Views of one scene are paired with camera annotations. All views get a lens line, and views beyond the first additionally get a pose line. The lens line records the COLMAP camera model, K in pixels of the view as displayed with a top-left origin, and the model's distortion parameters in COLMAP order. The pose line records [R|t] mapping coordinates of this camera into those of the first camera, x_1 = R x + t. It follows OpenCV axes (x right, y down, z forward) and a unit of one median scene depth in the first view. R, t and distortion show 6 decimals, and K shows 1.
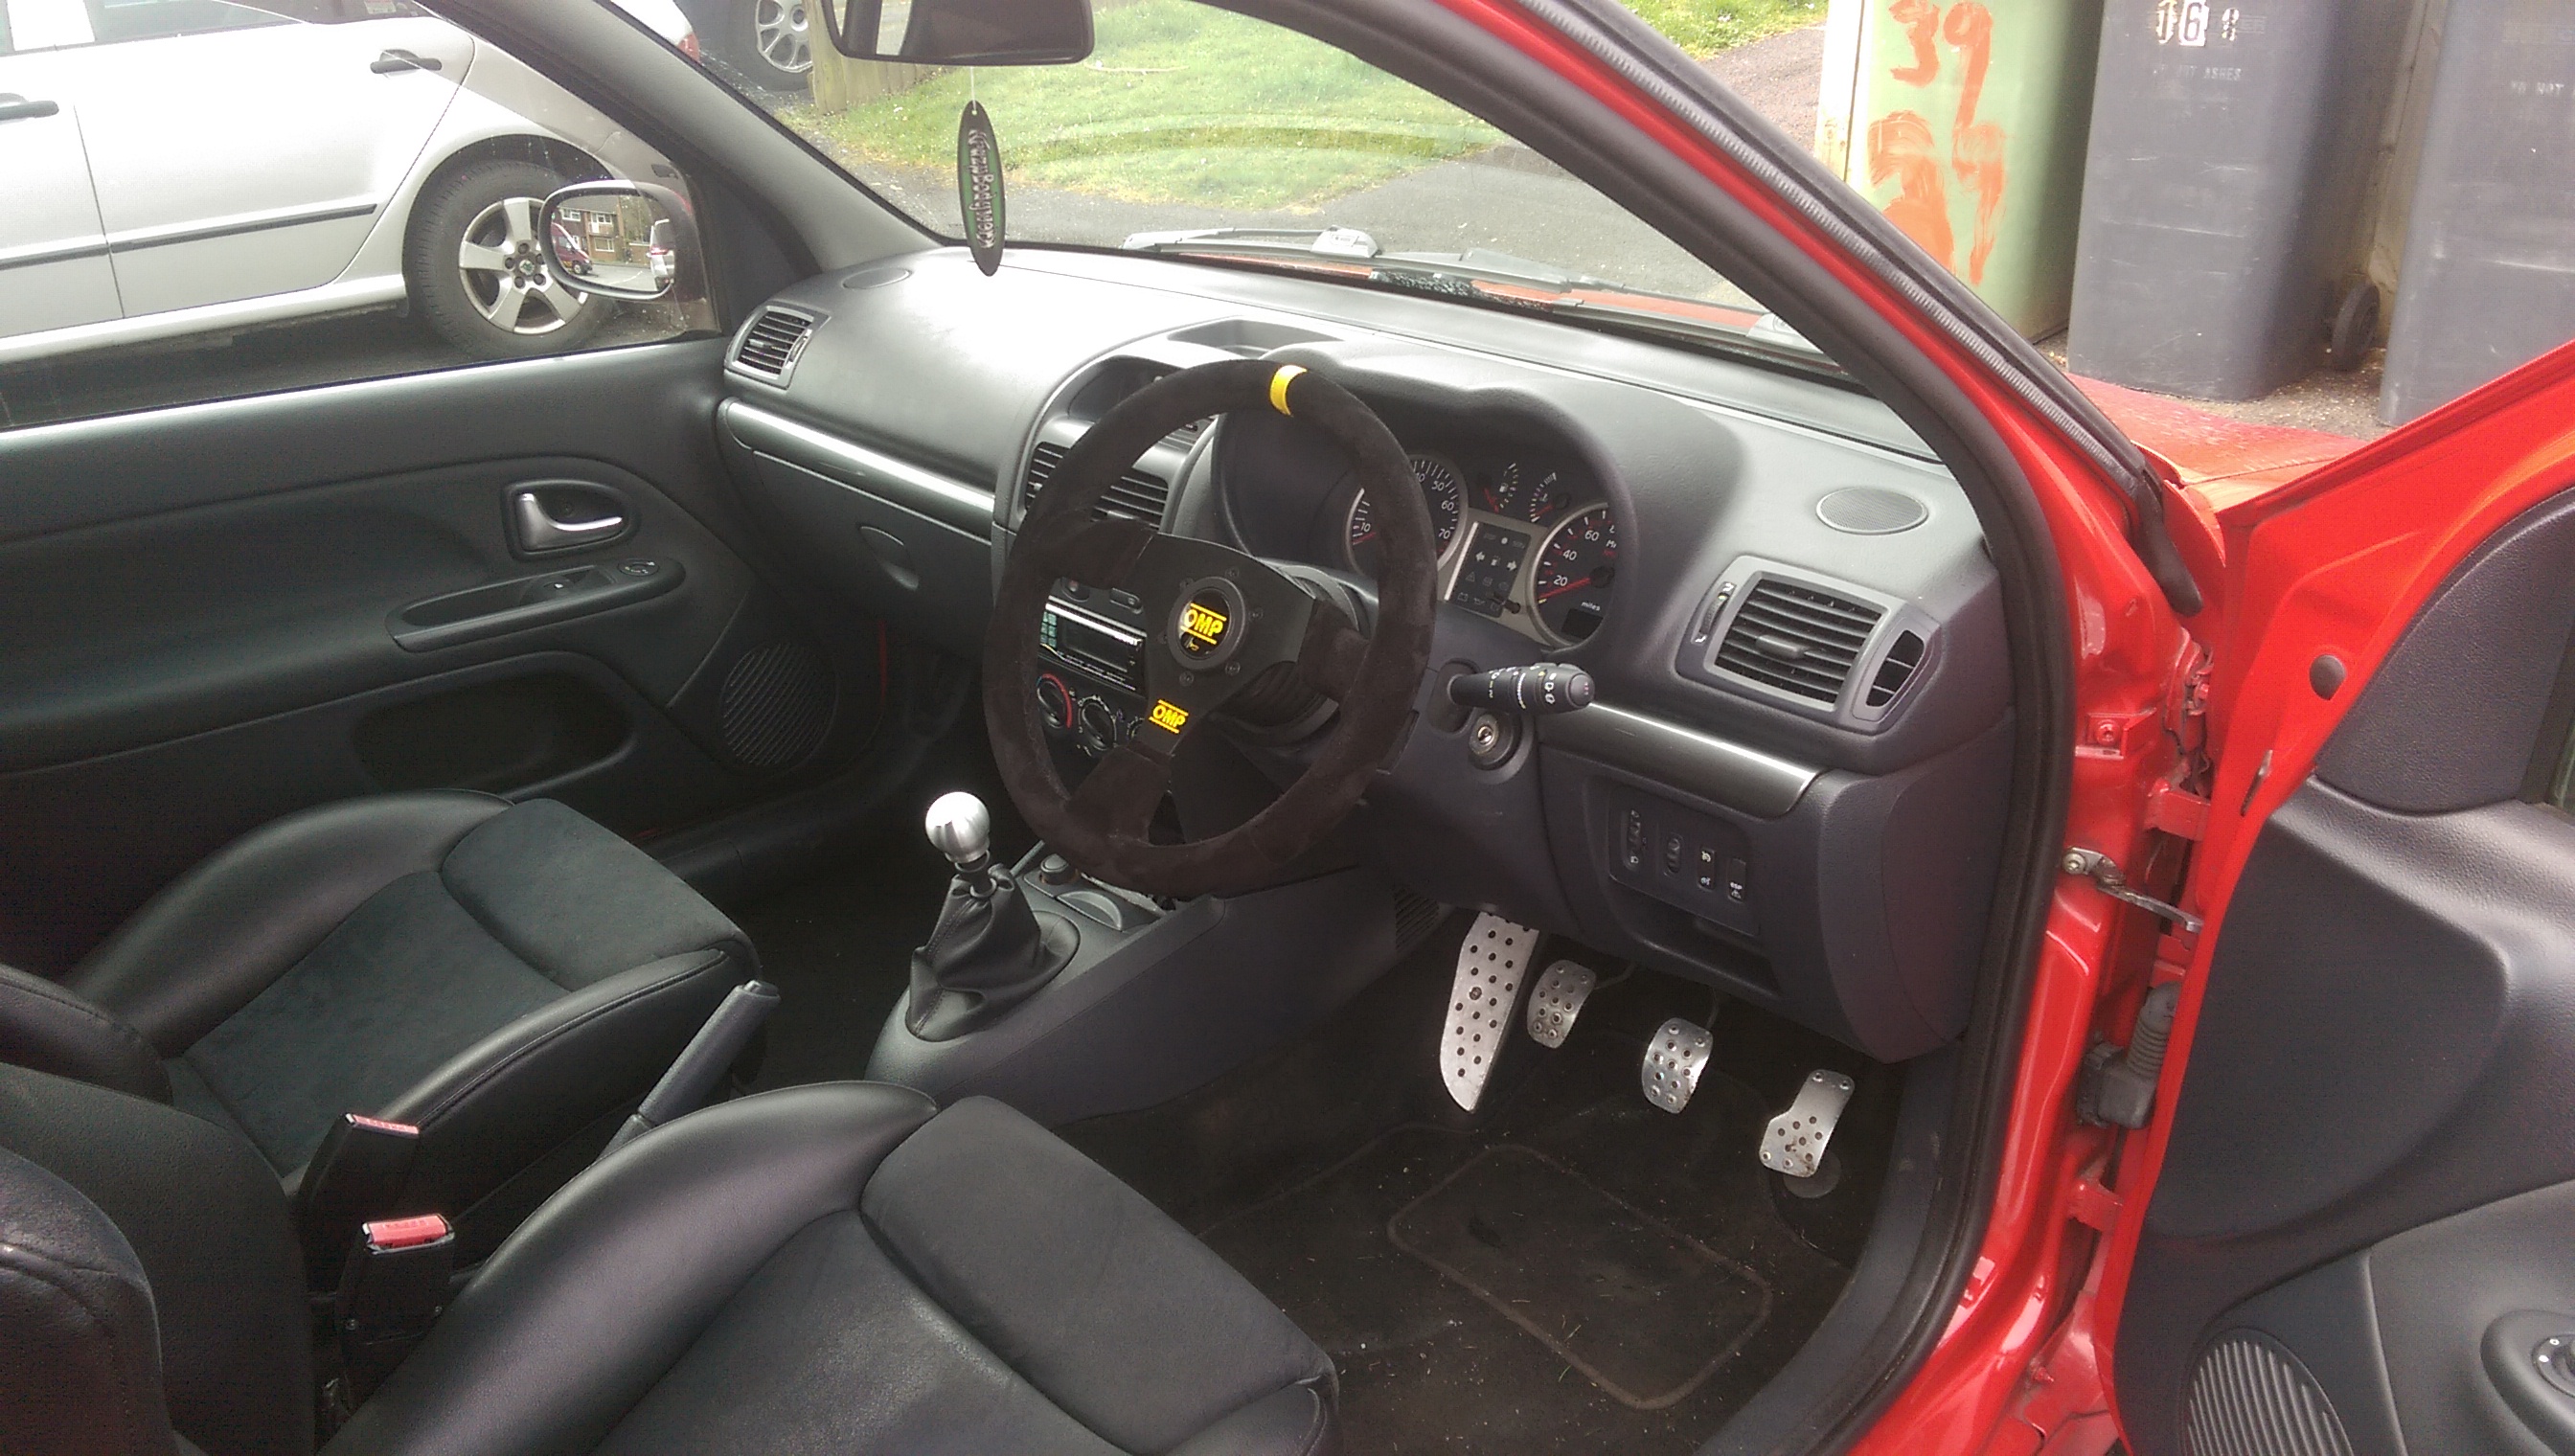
lens RADIAL K [[1838.4, 0, 1307.7], [0, 1838.4, 716.3], [0, 0, 1]] dist [0.128455, -0.197253]
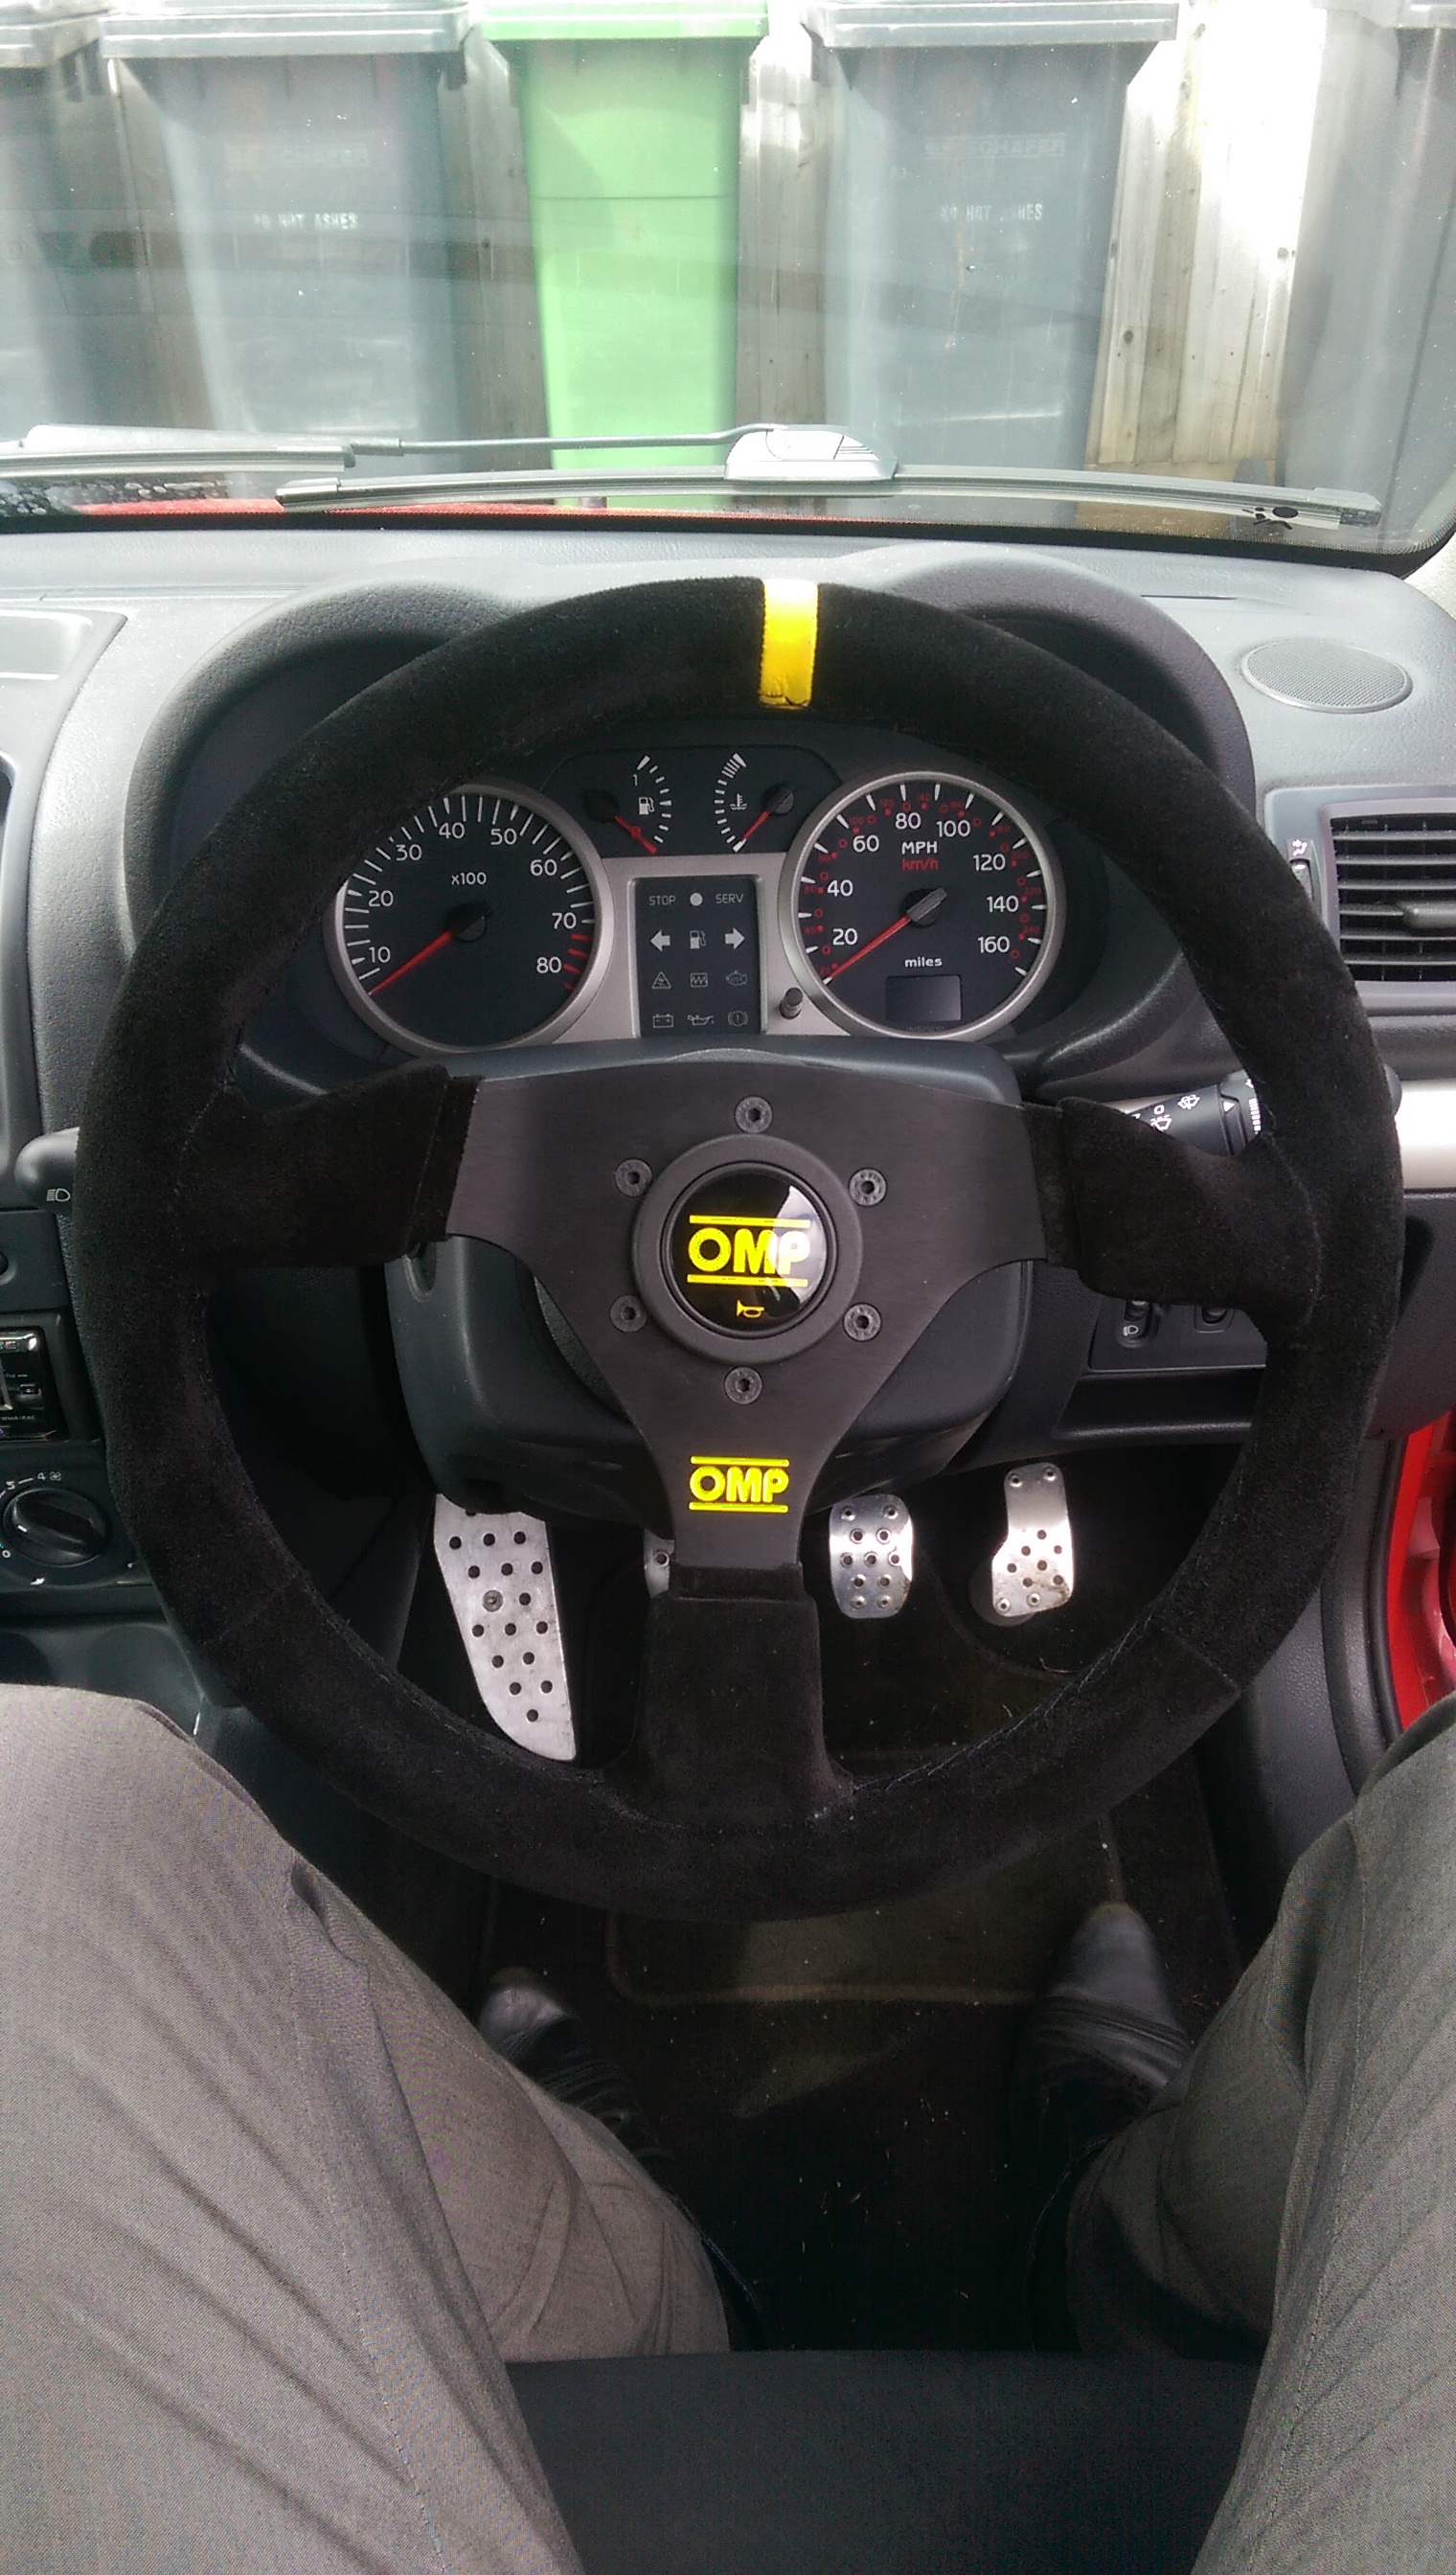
lens RADIAL K [[1838.4, 0, 752.3], [0, 1838.4, 1299.7], [0, 0, 1]] dist [0.128455, -0.197253]
pose [[0.689449, -0.405729, 0.600037, -0.232757], [0.306370, 0.913993, 0.265995, -0.113235], [-0.656352, 0.000444, 0.754455, 0.505207]]
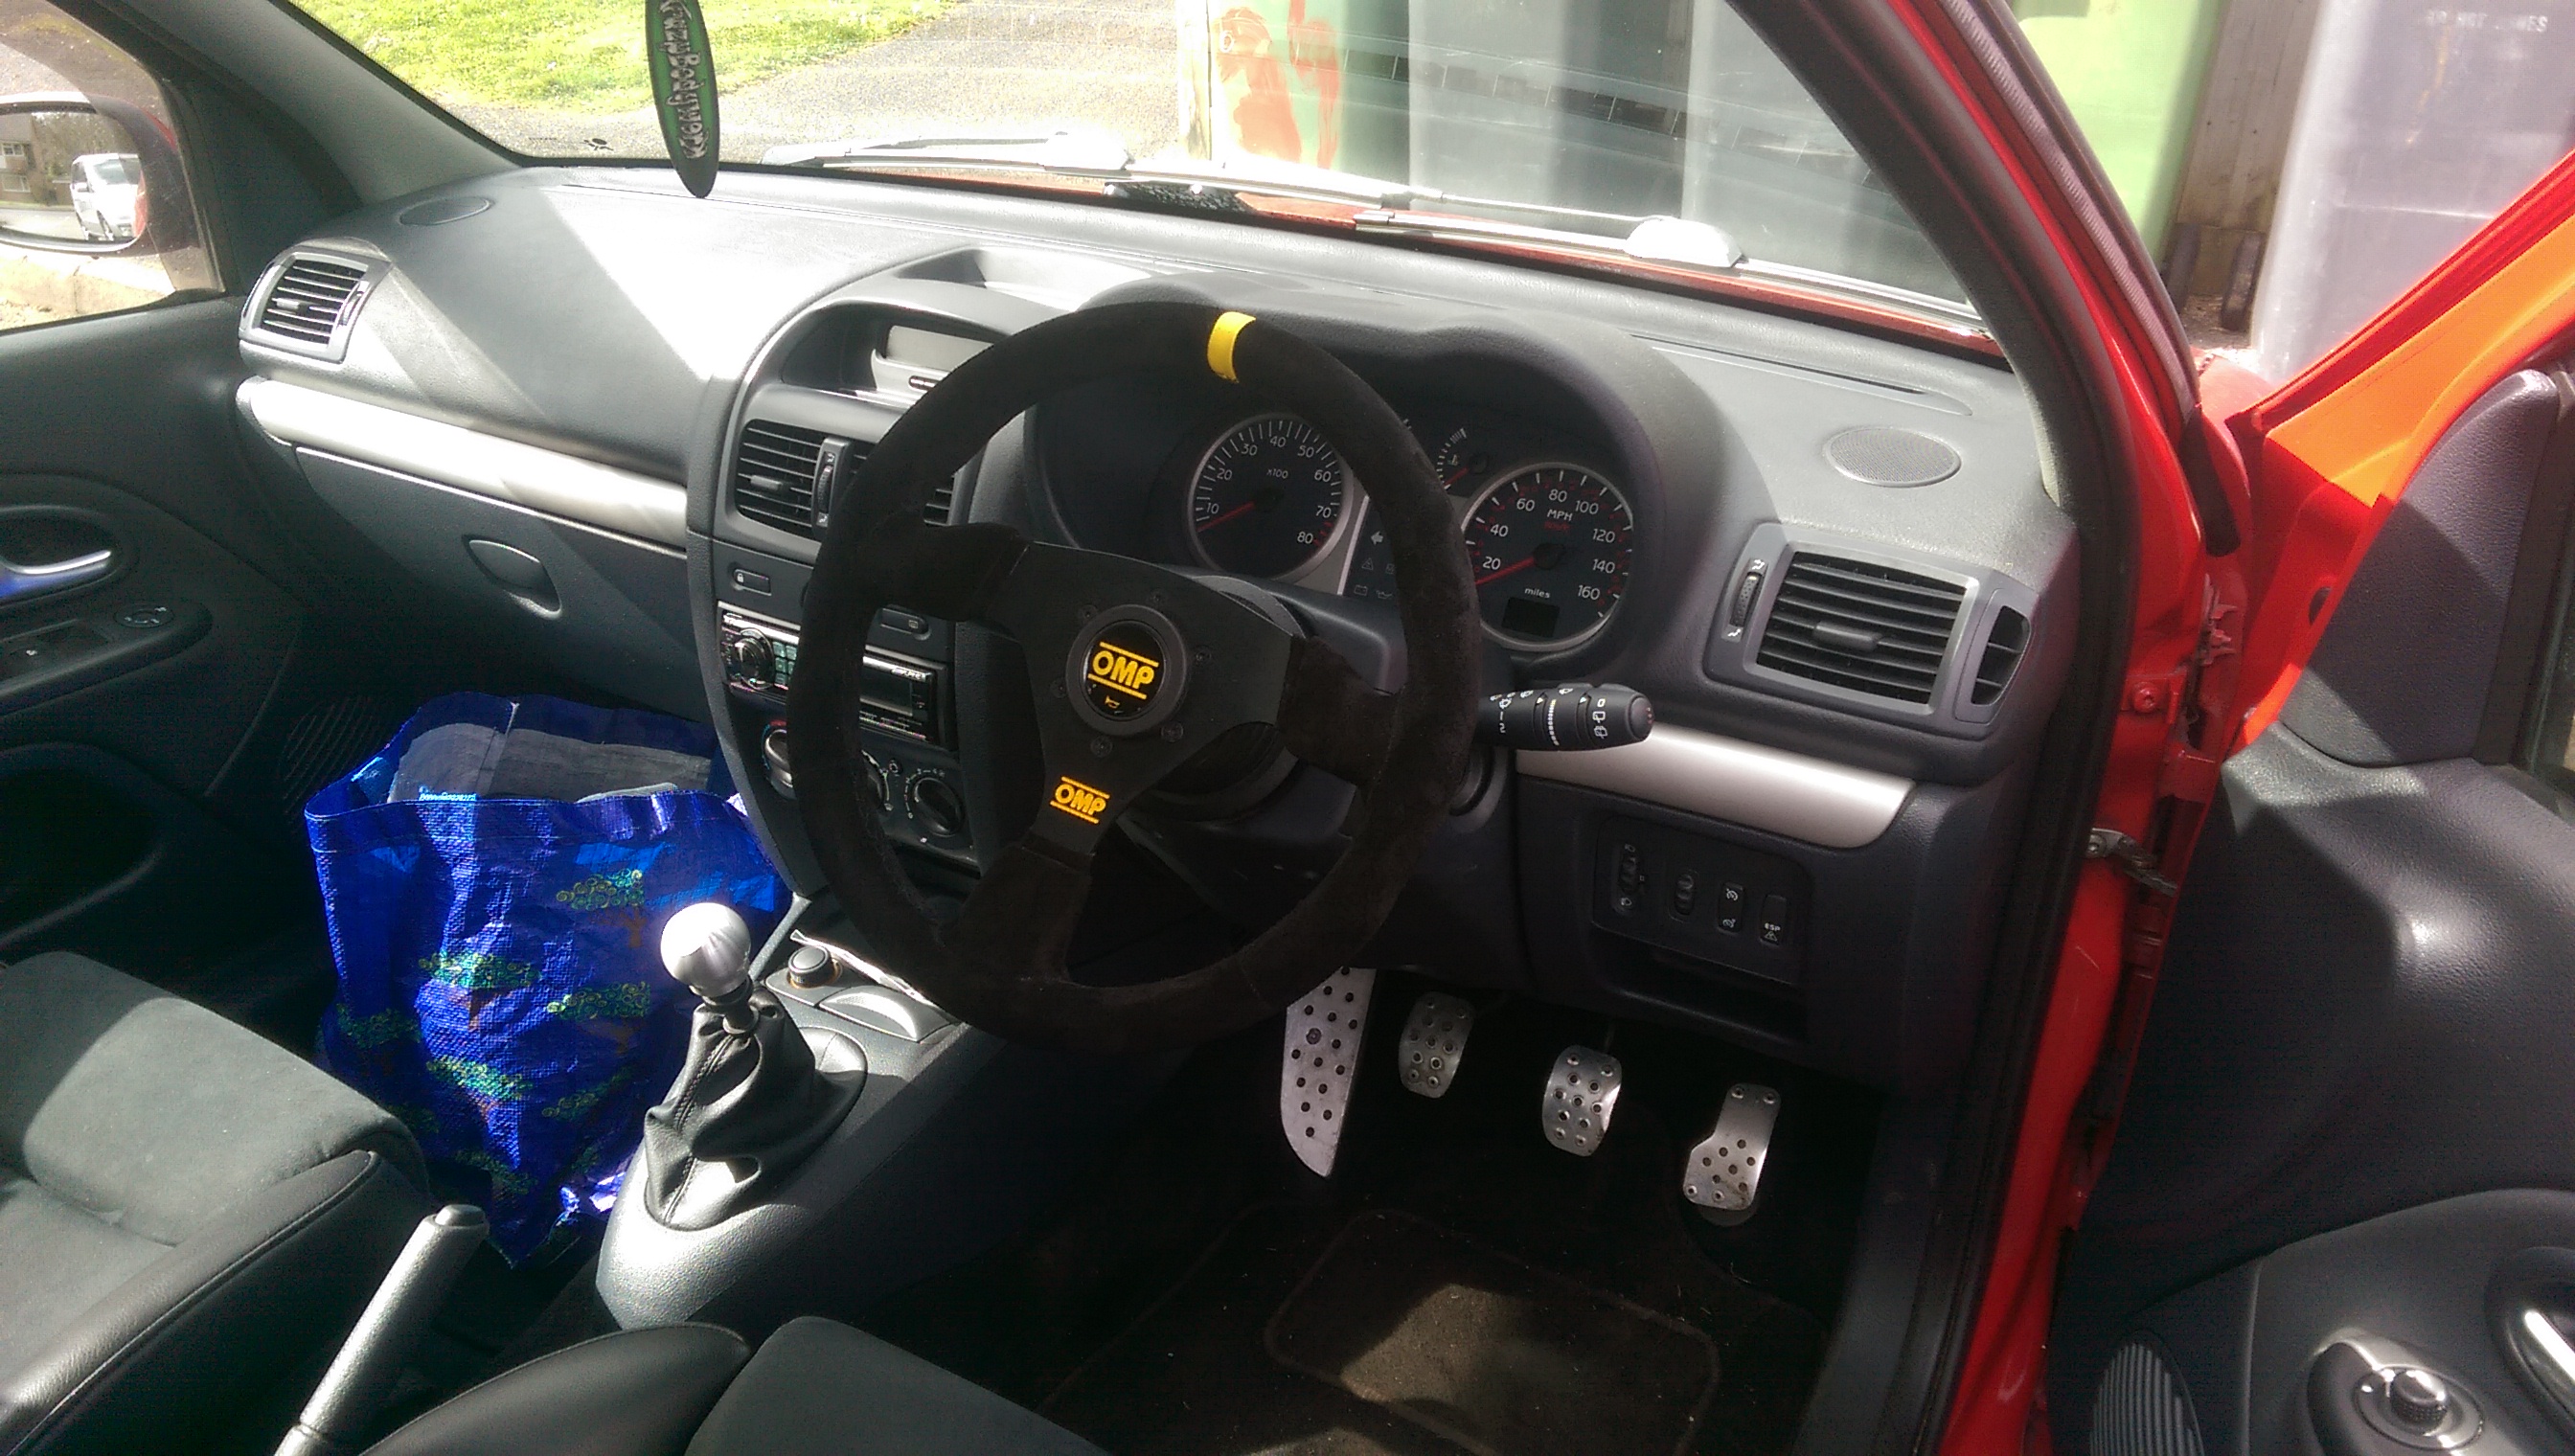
lens RADIAL K [[1838.4, 0, 1307.7], [0, 1838.4, 716.3], [0, 0, 1]] dist [0.128455, -0.197253]
pose [[0.964959, -0.096437, 0.244037, -0.123037], [0.086780, 0.994970, 0.050045, -0.046652], [-0.247636, -0.027114, 0.968474, 0.205363]]
